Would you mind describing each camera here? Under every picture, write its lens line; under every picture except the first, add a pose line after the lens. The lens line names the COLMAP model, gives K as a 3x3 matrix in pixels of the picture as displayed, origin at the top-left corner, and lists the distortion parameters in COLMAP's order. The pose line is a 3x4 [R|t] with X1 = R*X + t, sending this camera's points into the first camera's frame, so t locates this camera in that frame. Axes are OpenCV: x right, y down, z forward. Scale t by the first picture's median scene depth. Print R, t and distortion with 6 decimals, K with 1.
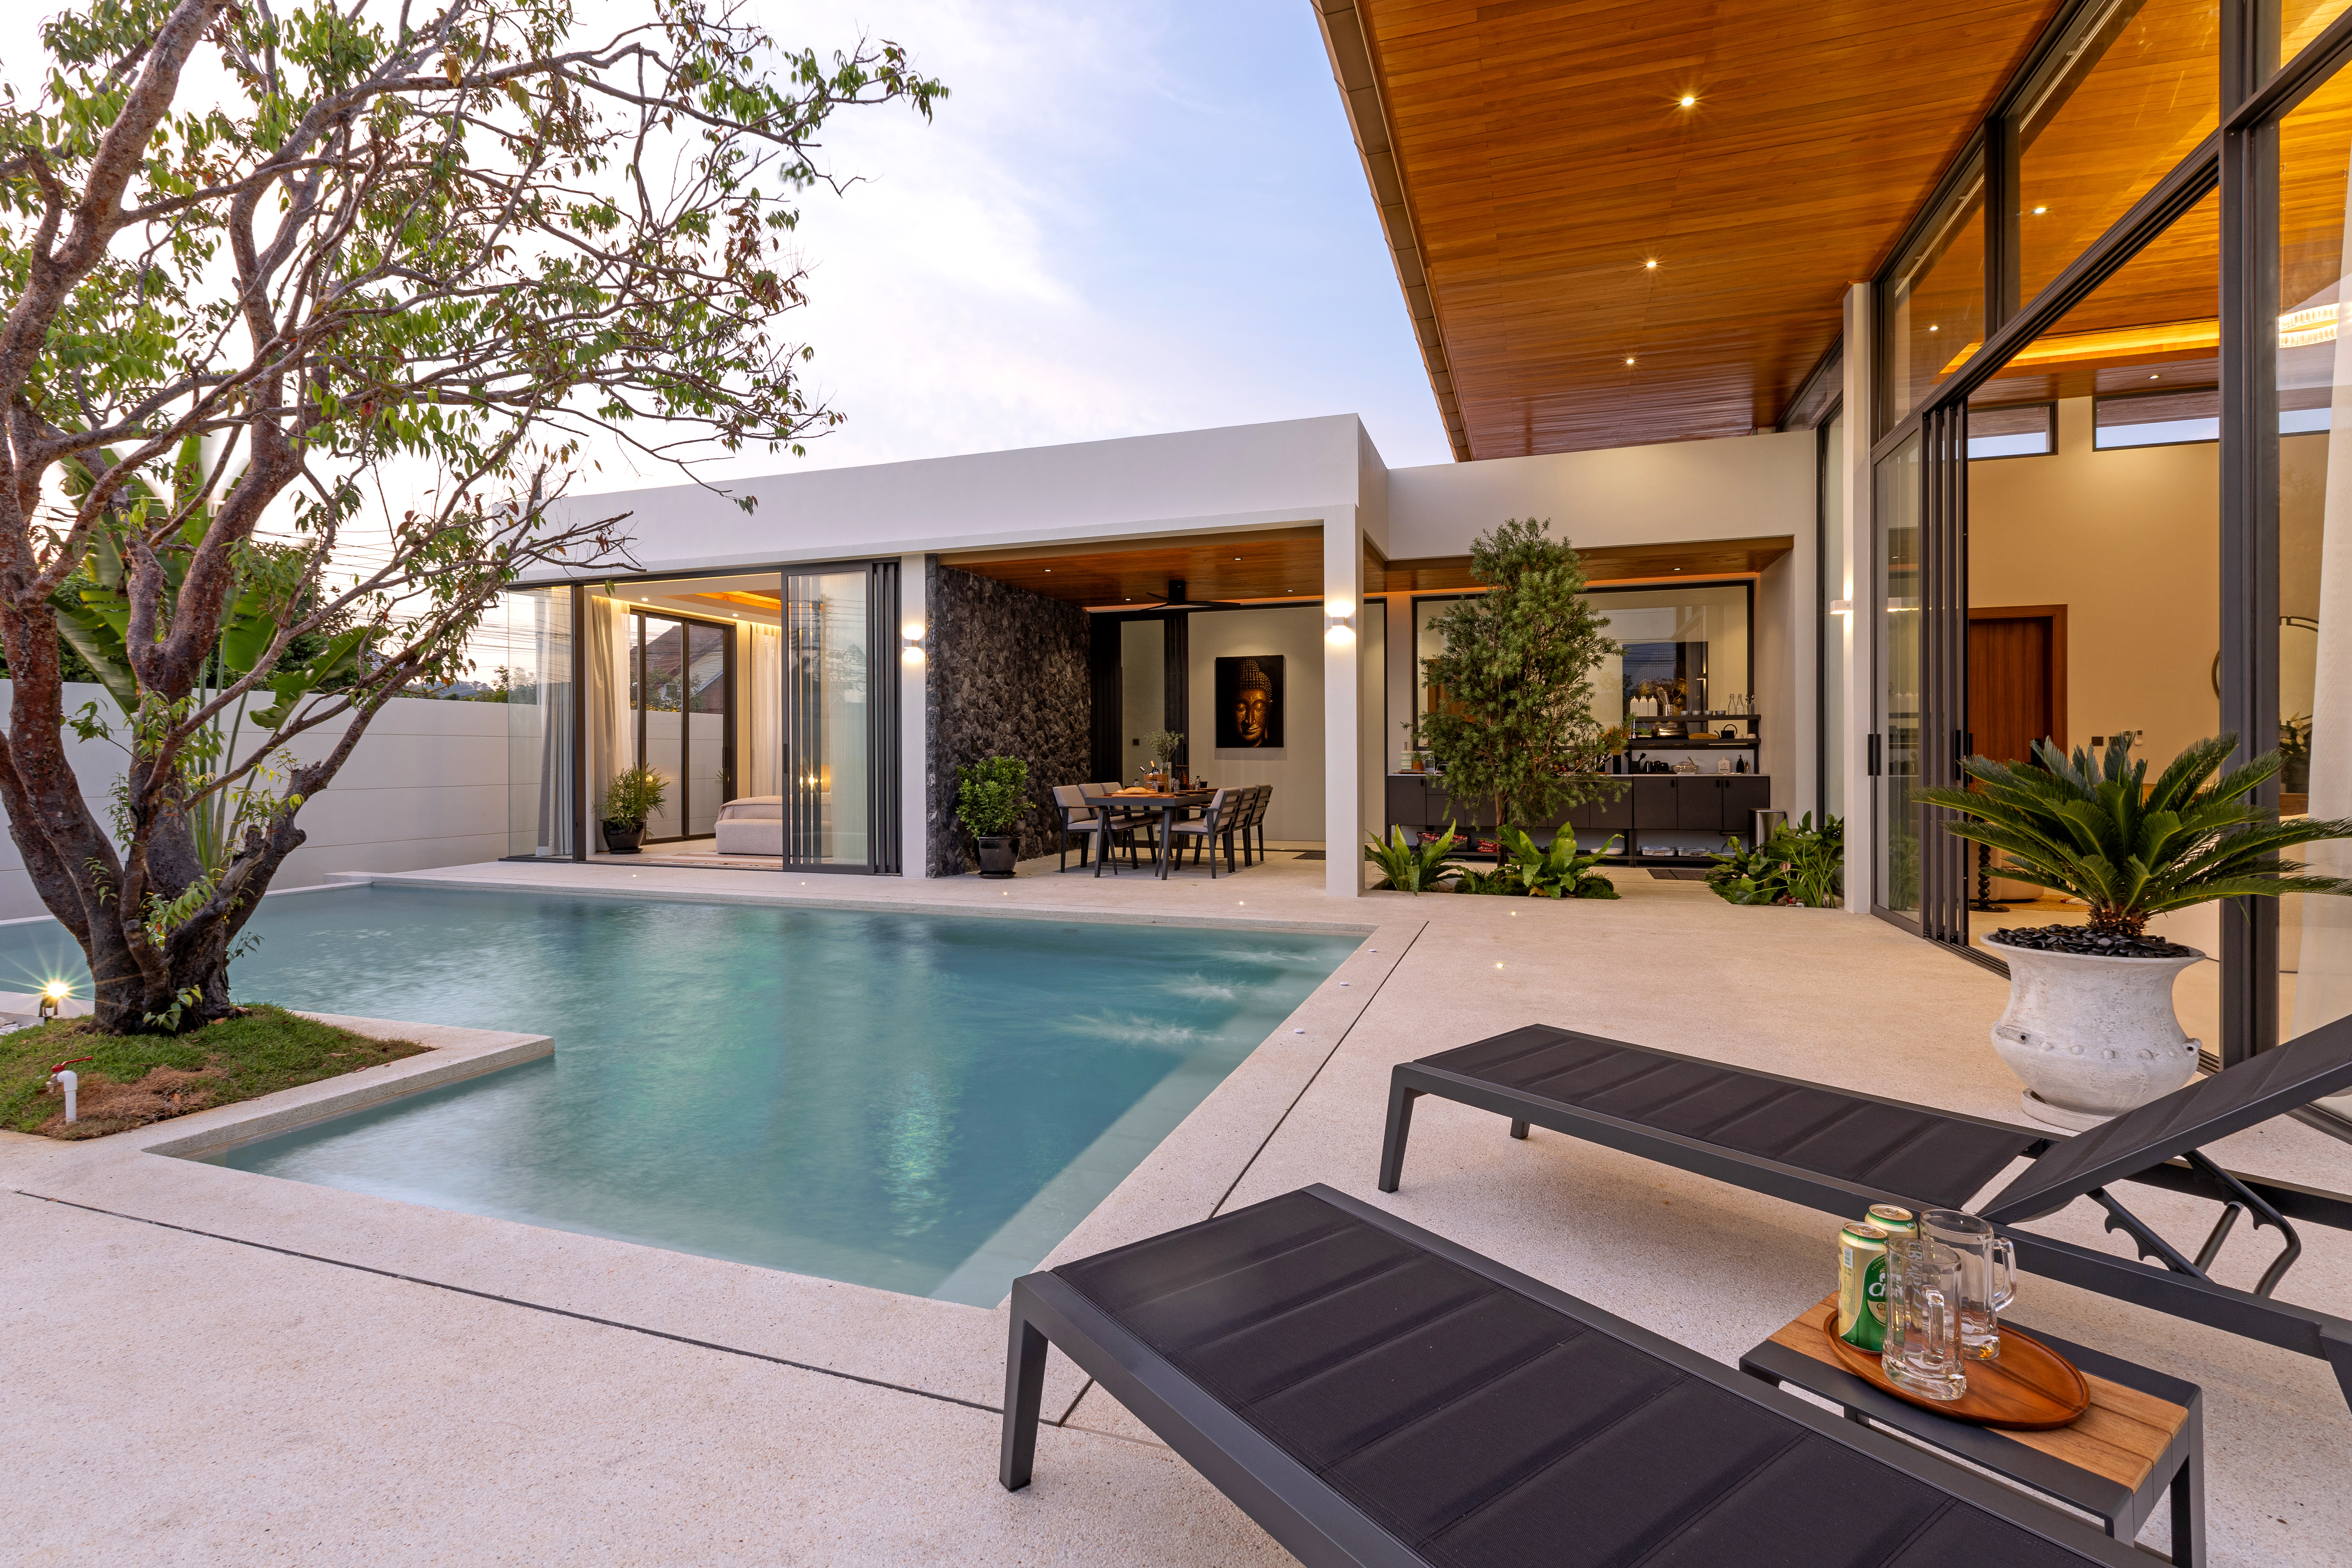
lens RADIAL K [[1054.3, 0, 1175.8], [0, 1054.3, 766.5], [0, 0, 1]] dist [0.000412, 0.000647]
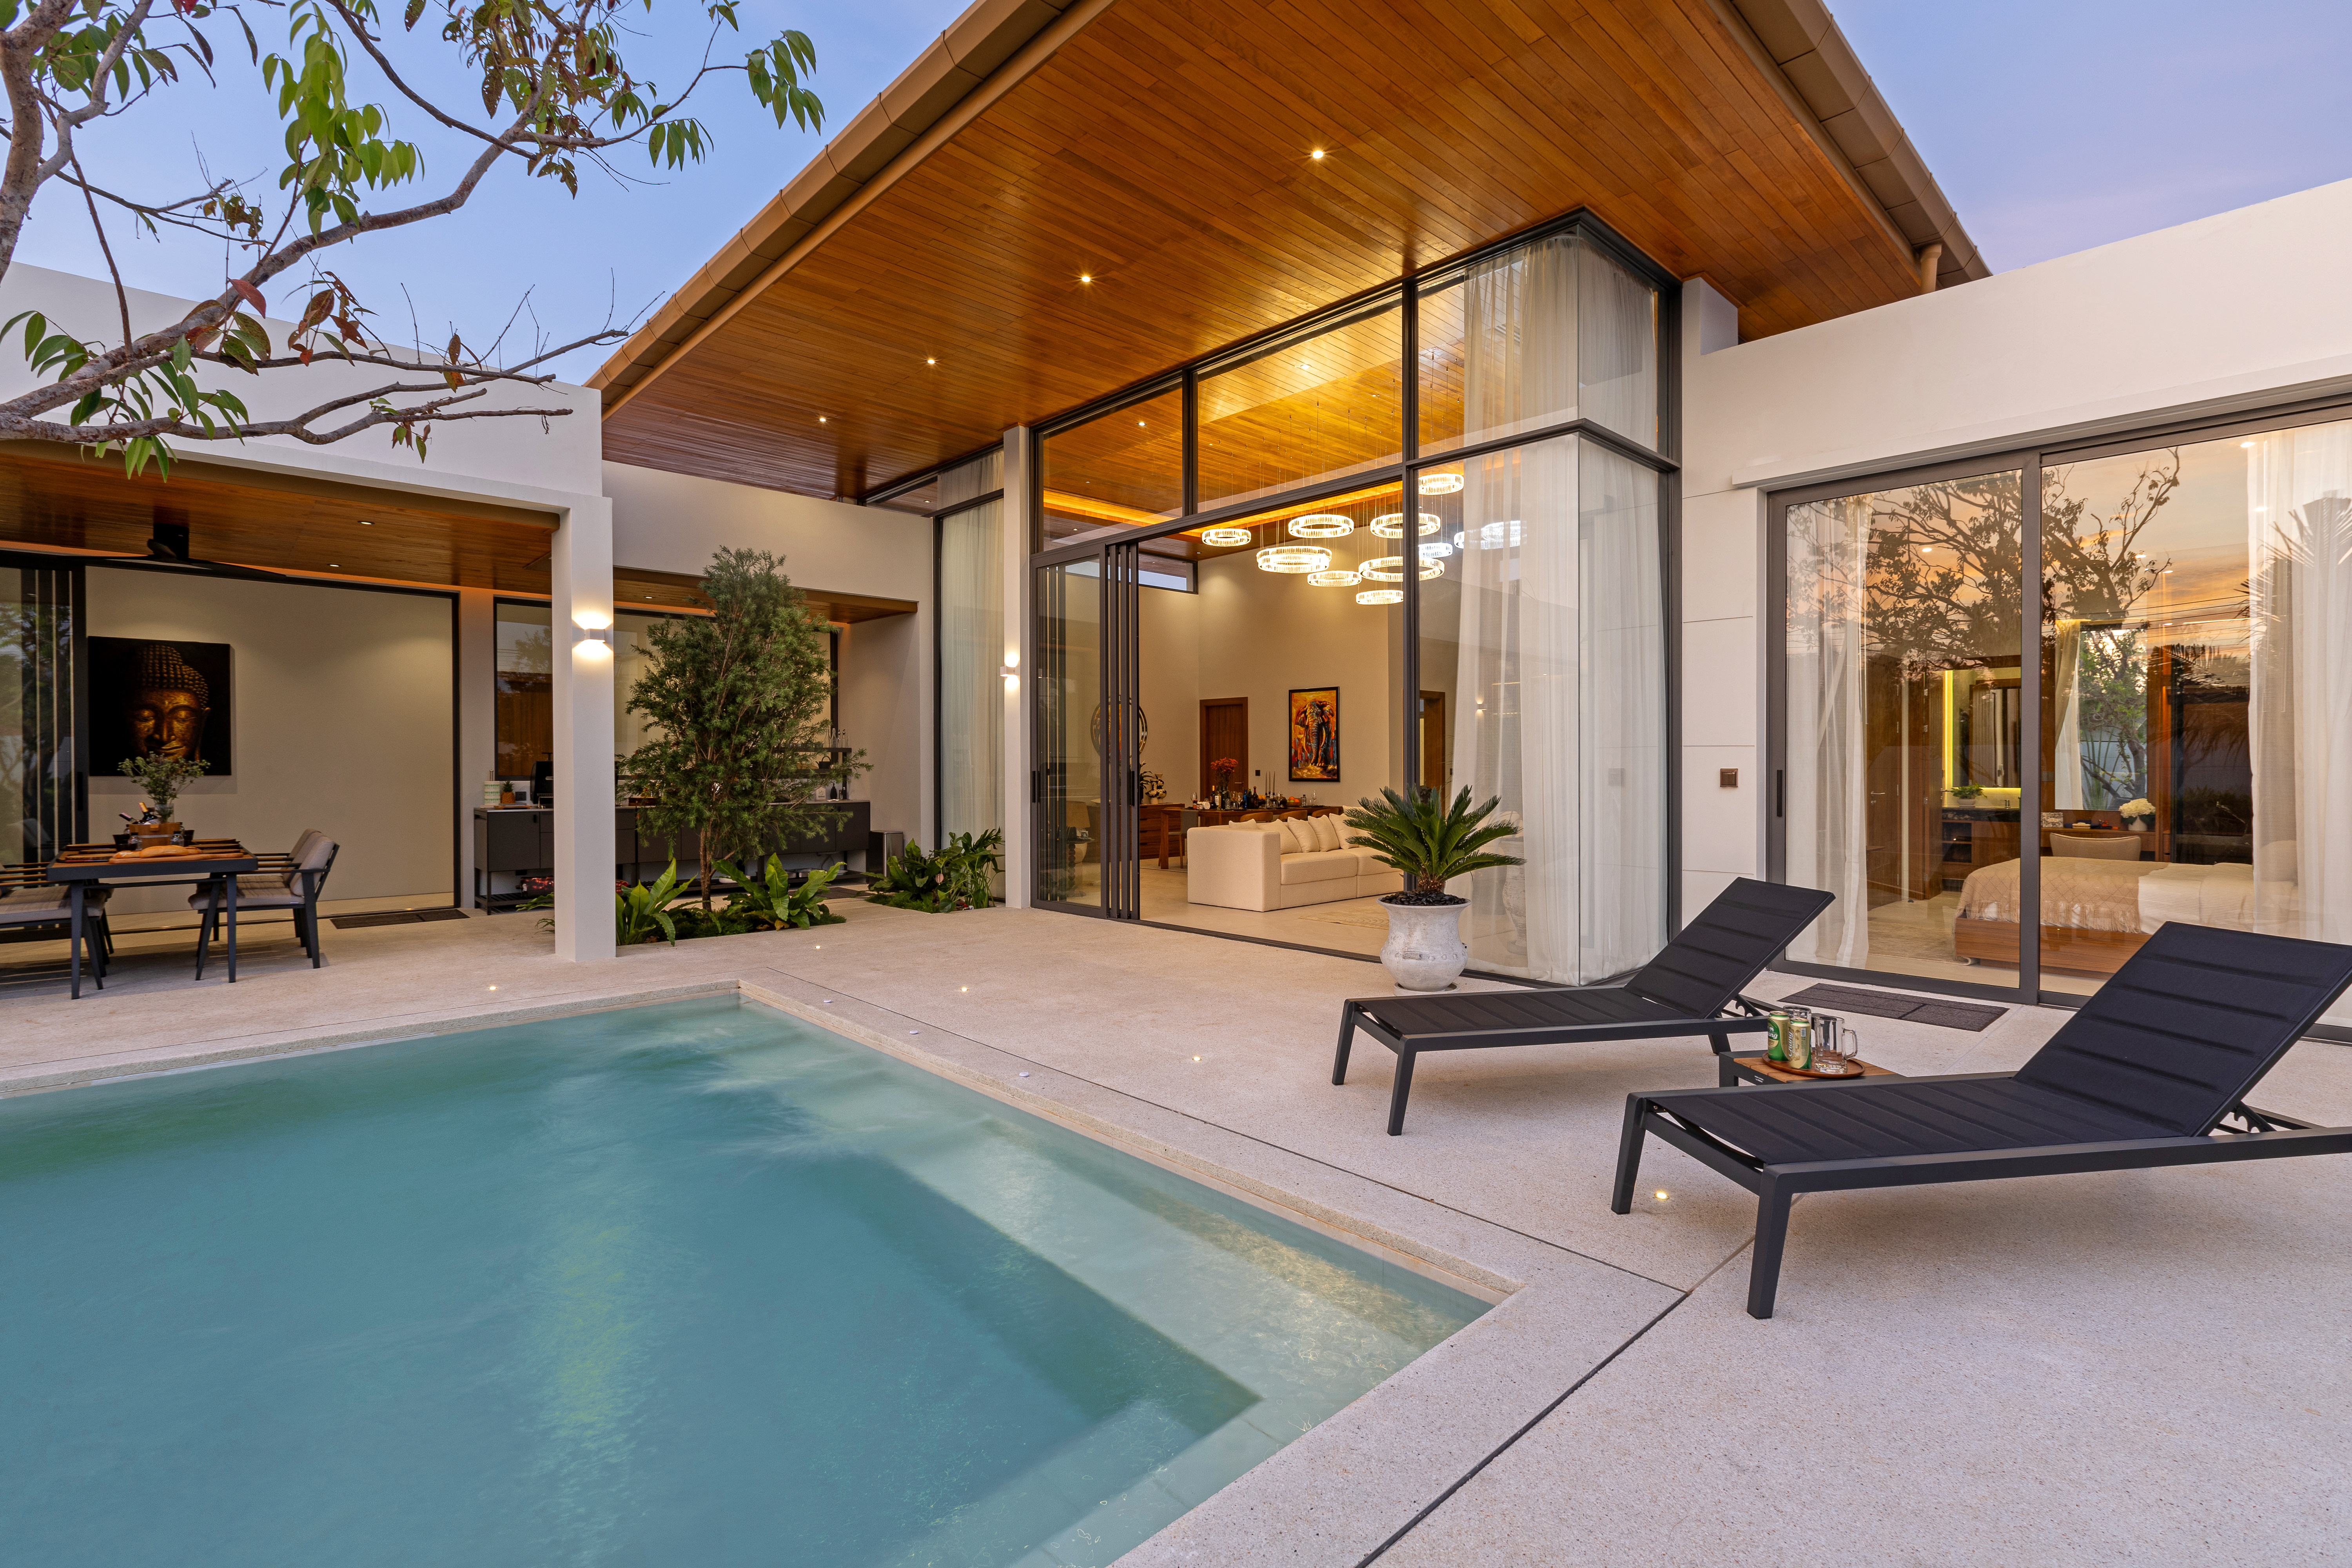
lens RADIAL K [[1054.3, 0, 1164.4], [0, 1054.3, 769.8], [0, 0, 1]] dist [0.000412, 0.000647]
pose [[0.480932, 0.001034, 0.876757, -0.311220], [0.010043, 0.999927, -0.006688, -0.016111], [-0.876700, 0.012022, 0.480887, 0.167521]]
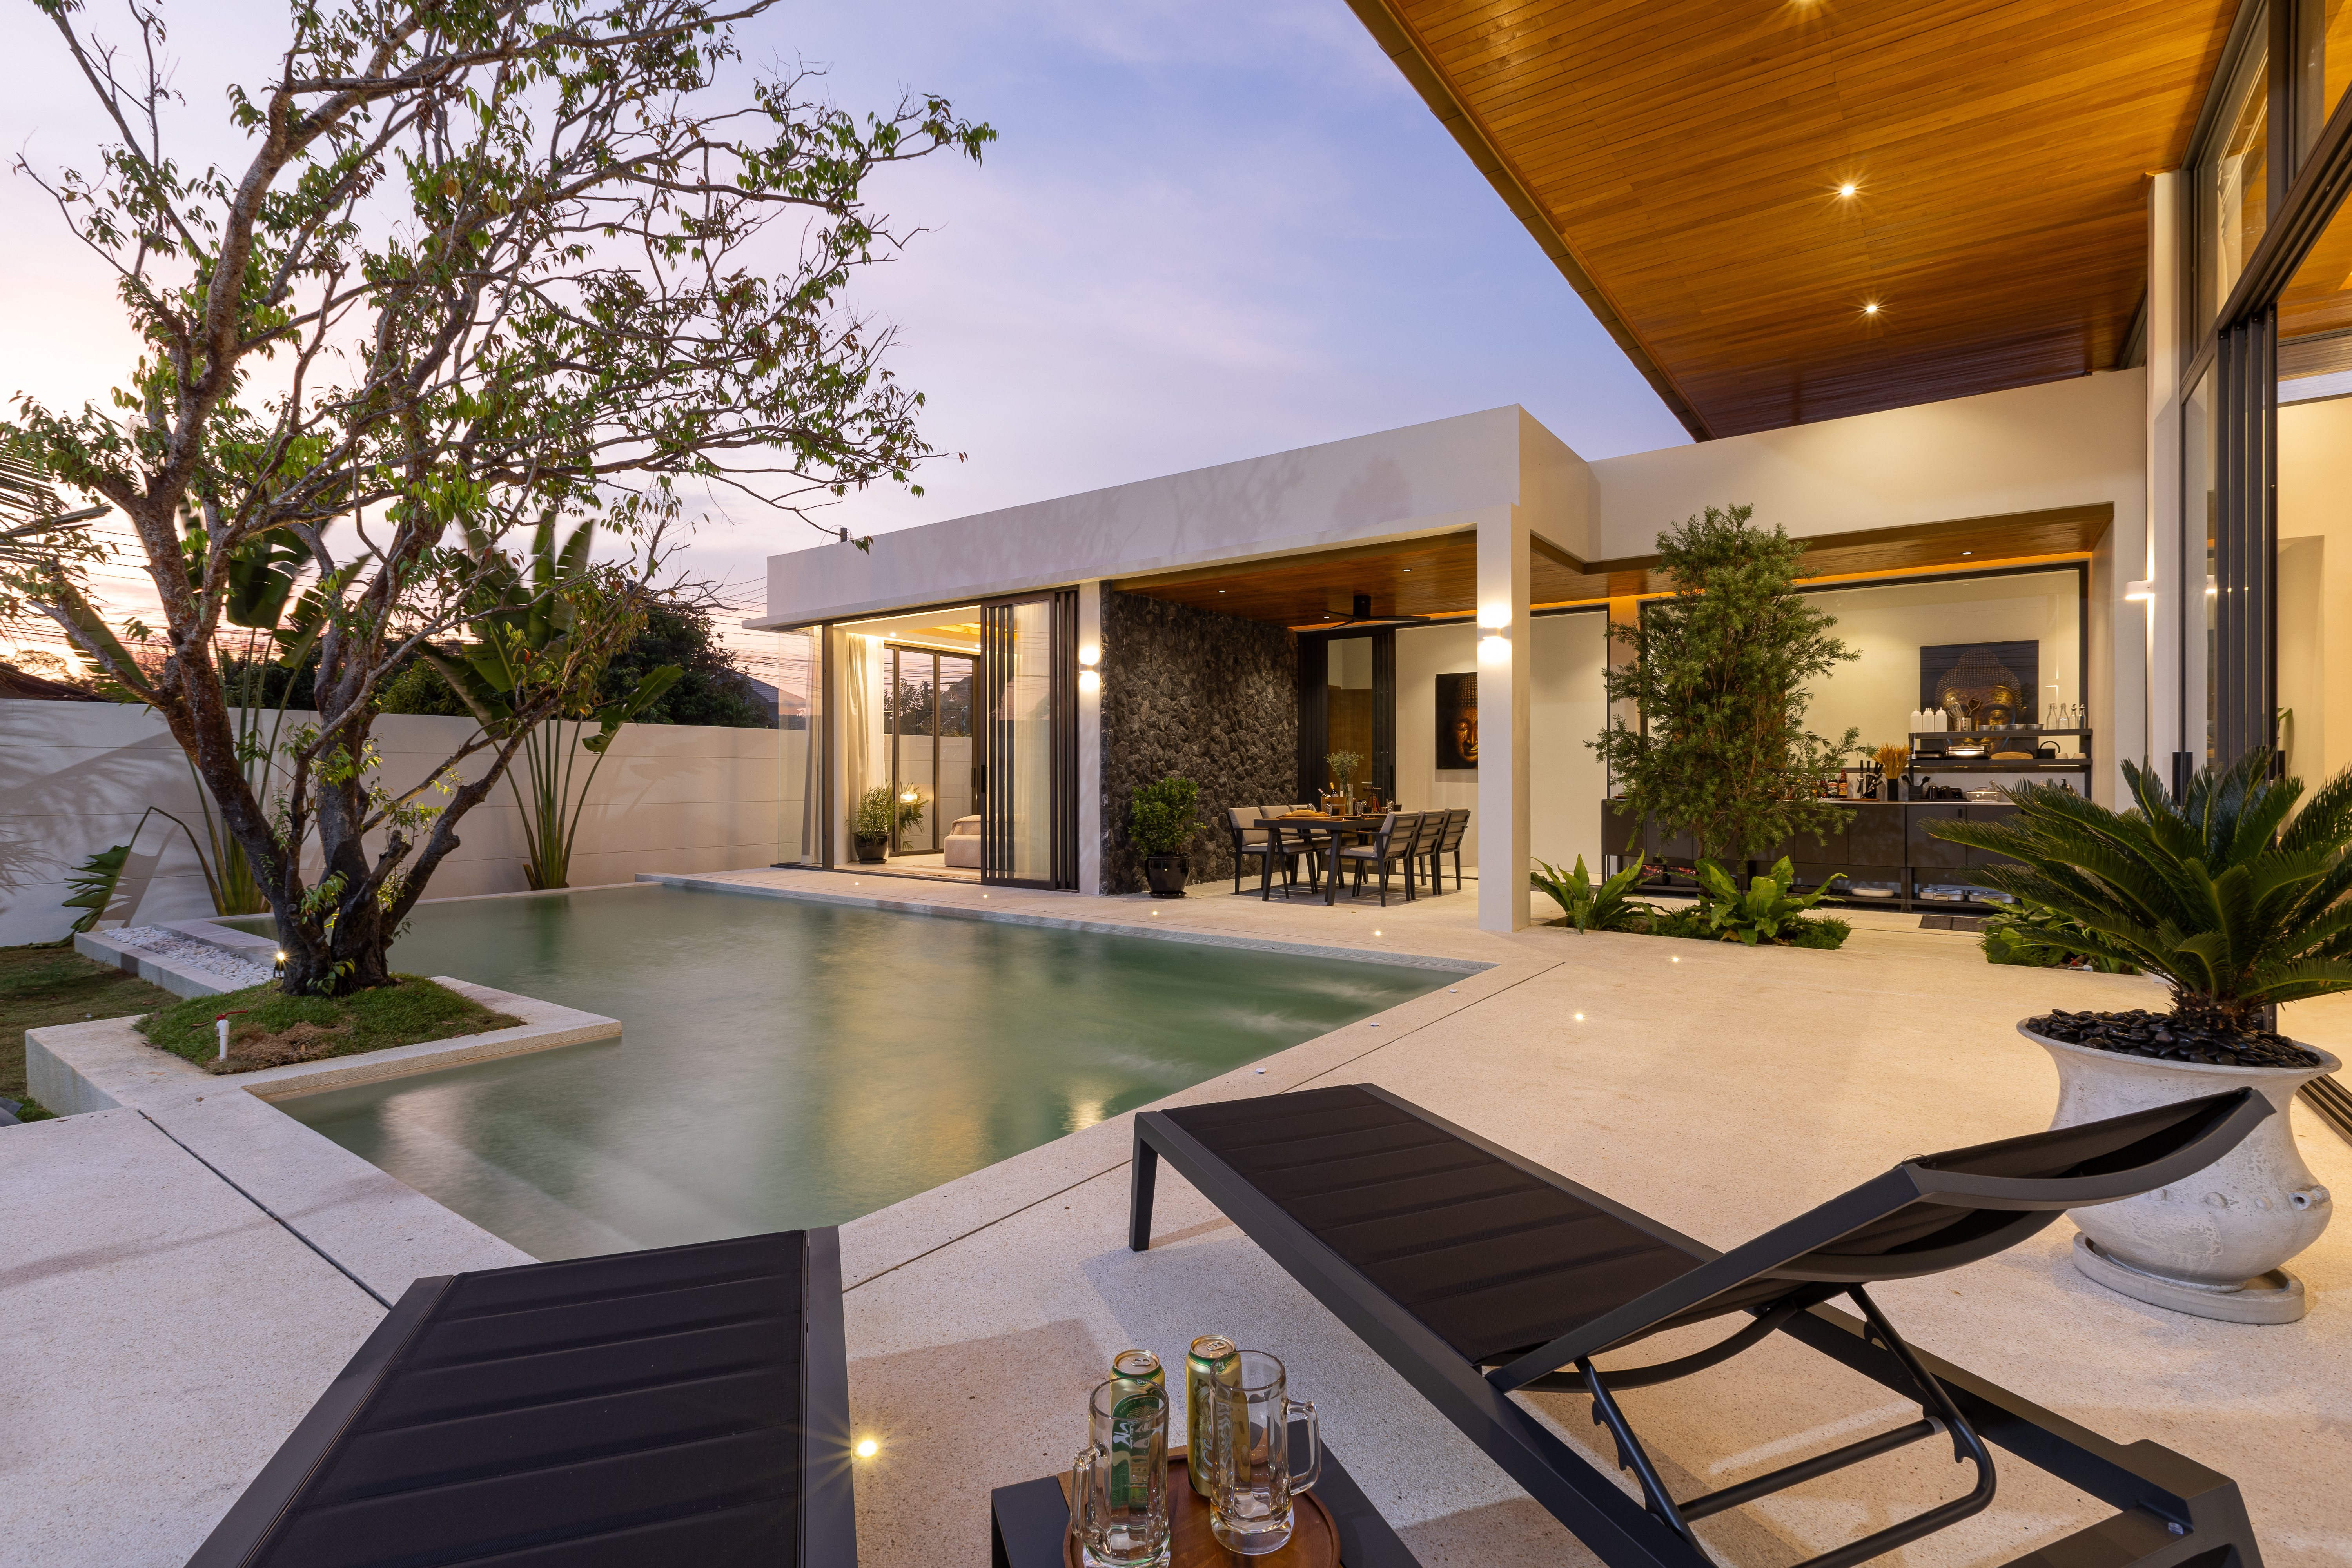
lens RADIAL K [[1054.3, 0, 1186.1], [0, 1054.3, 785.1], [0, 0, 1]] dist [0.000412, 0.000647]
pose [[0.957334, 0.005579, -0.288930, 0.142469], [-0.006469, 0.999977, -0.002127, -0.000226], [0.288911, 0.003905, 0.957348, 0.036753]]
